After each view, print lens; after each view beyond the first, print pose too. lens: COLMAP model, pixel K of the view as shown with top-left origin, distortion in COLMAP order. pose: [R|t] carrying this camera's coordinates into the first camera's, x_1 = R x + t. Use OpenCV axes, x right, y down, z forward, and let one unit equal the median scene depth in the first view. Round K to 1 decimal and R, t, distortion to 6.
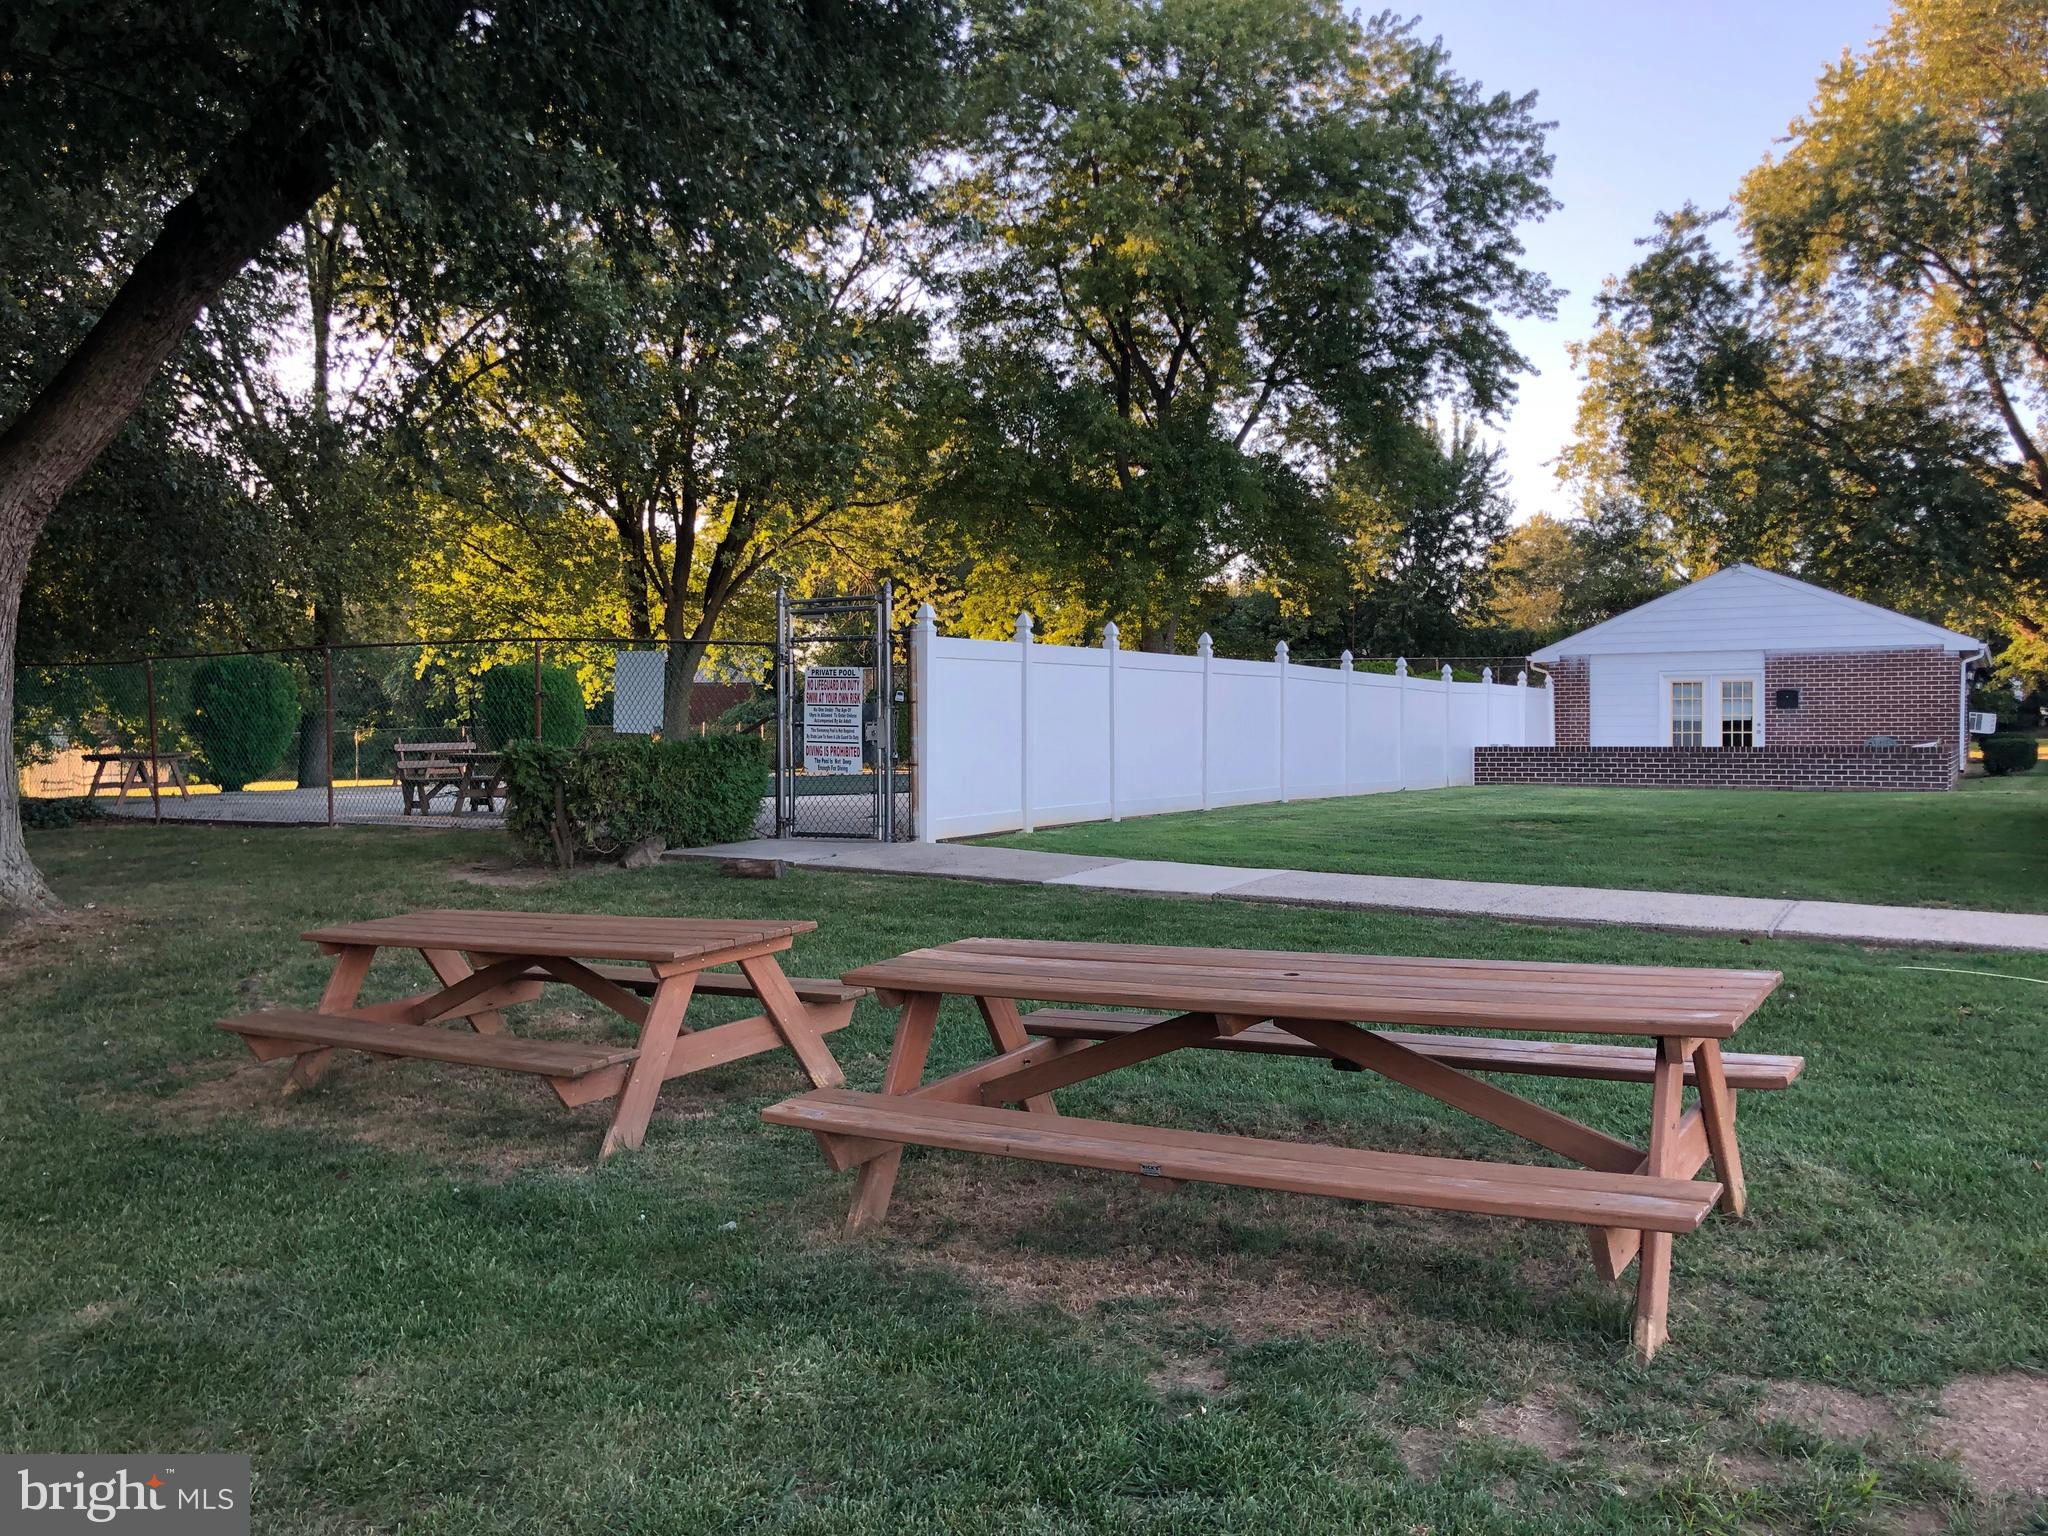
lens RADIAL K [[1670.5, 0, 1011.5], [0, 1670.5, 756.9], [0, 0, 1]] dist [0.118083, -0.320411]
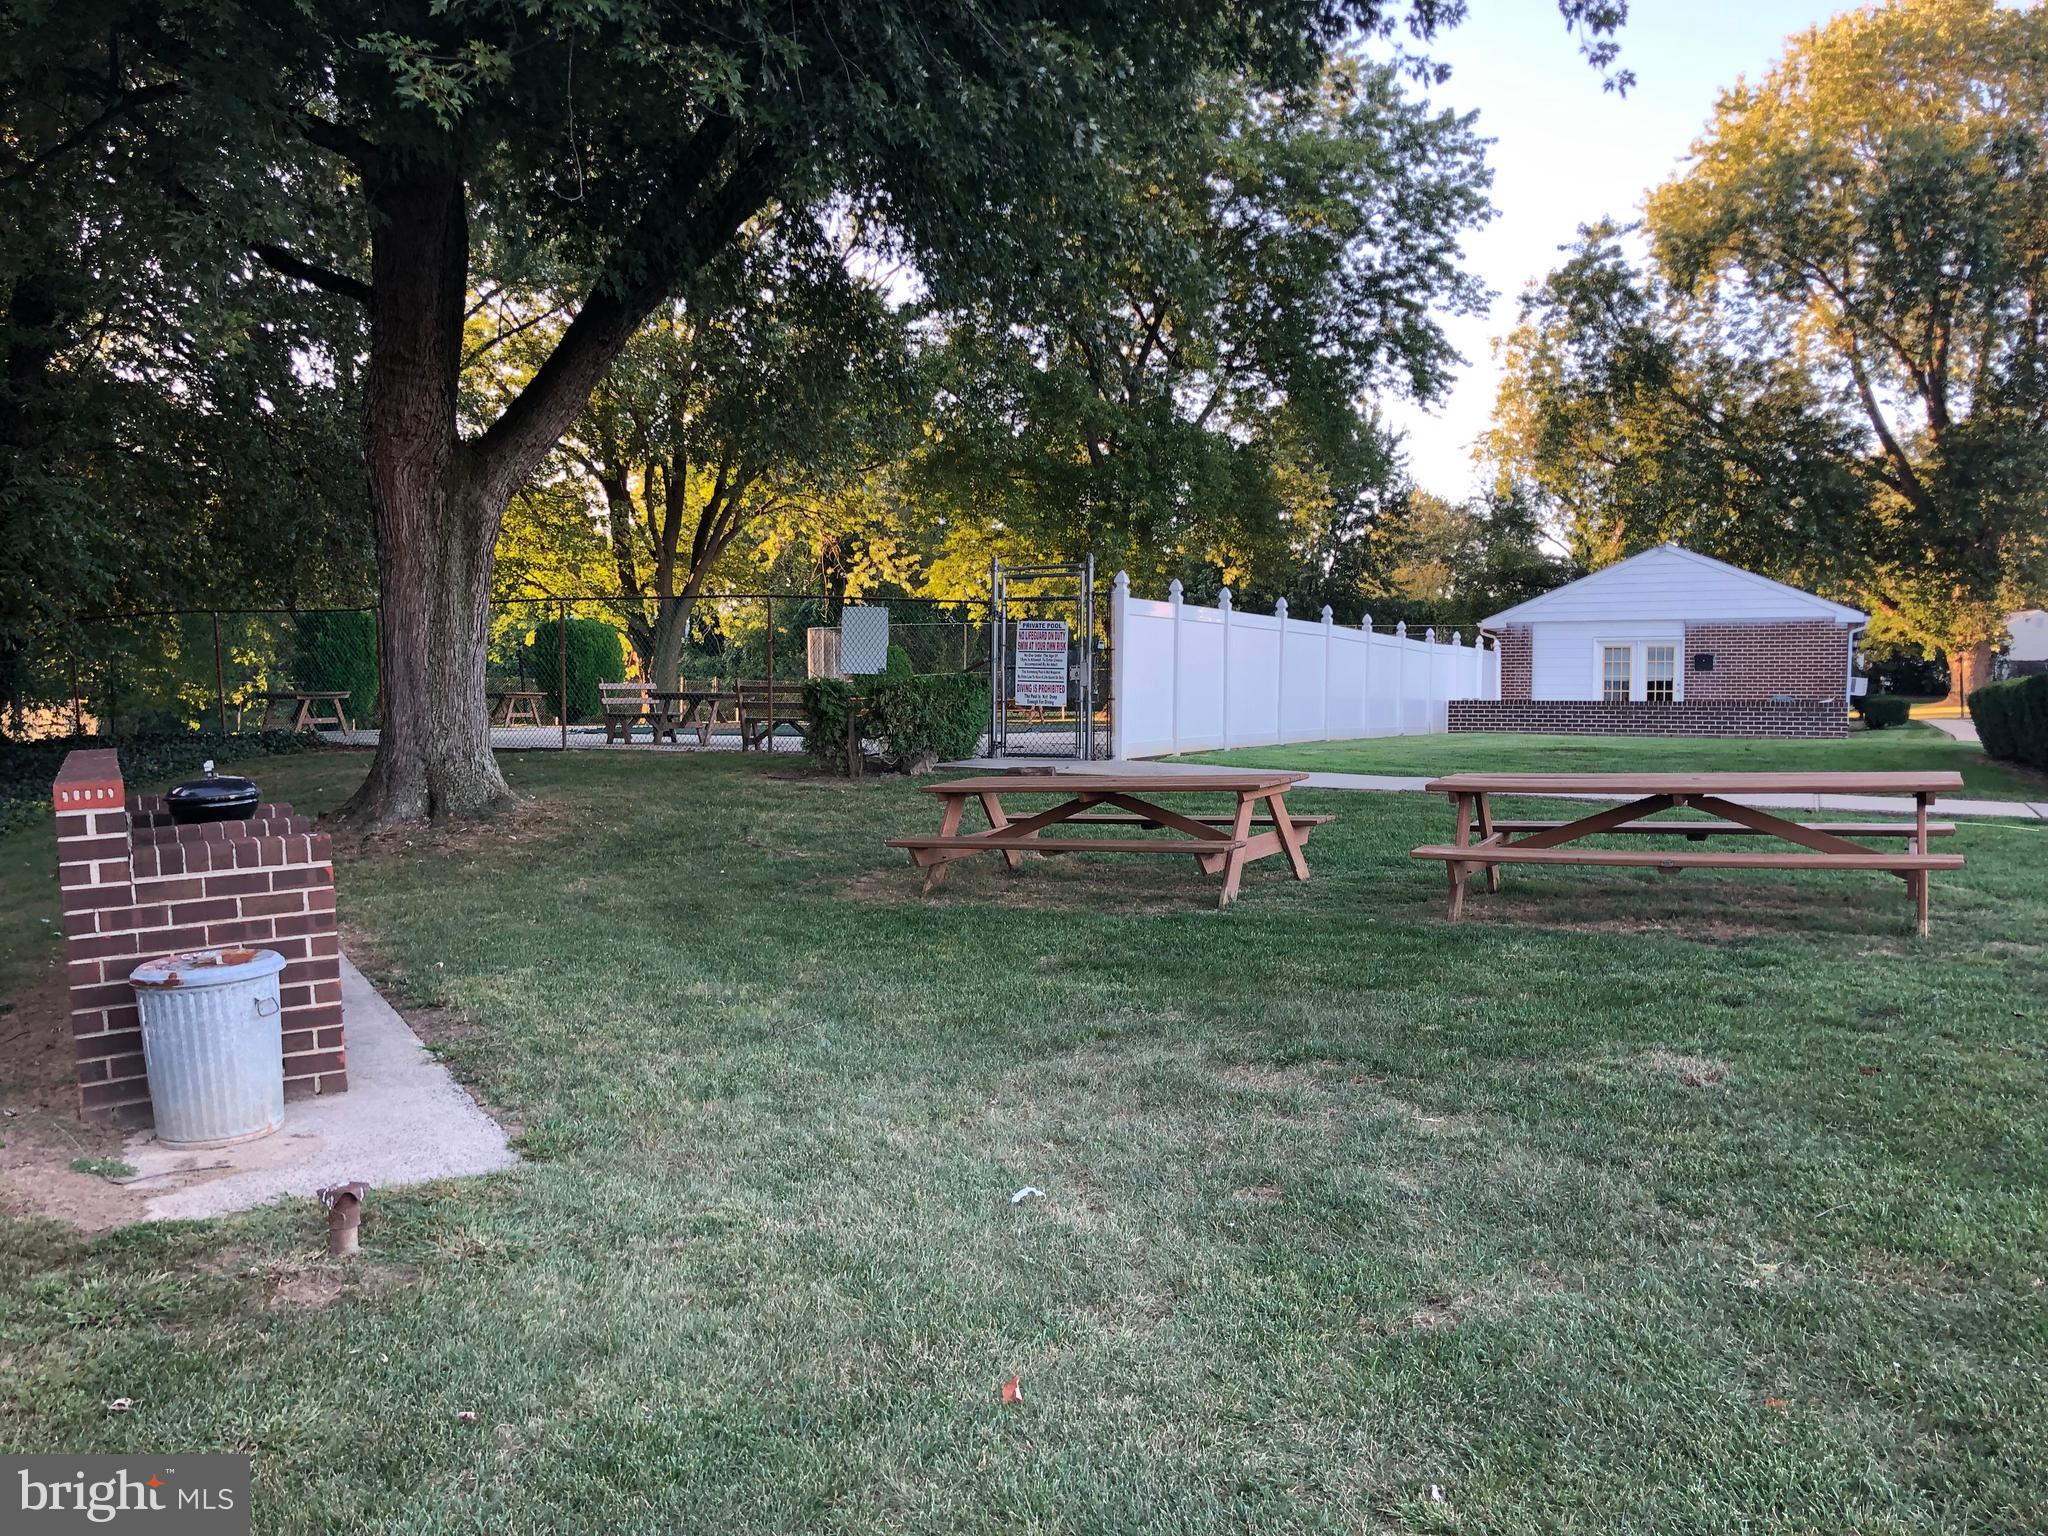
lens RADIAL K [[1865.5, 0, 852.5], [0, 1865.5, 794.9], [0, 0, 1]] dist [0.181615, -0.488588]
pose [[0.996441, 0.006973, 0.084008, -0.193373], [-0.009603, 0.999475, 0.030950, 0.018218], [-0.083748, -0.031647, 0.995984, -0.210176]]
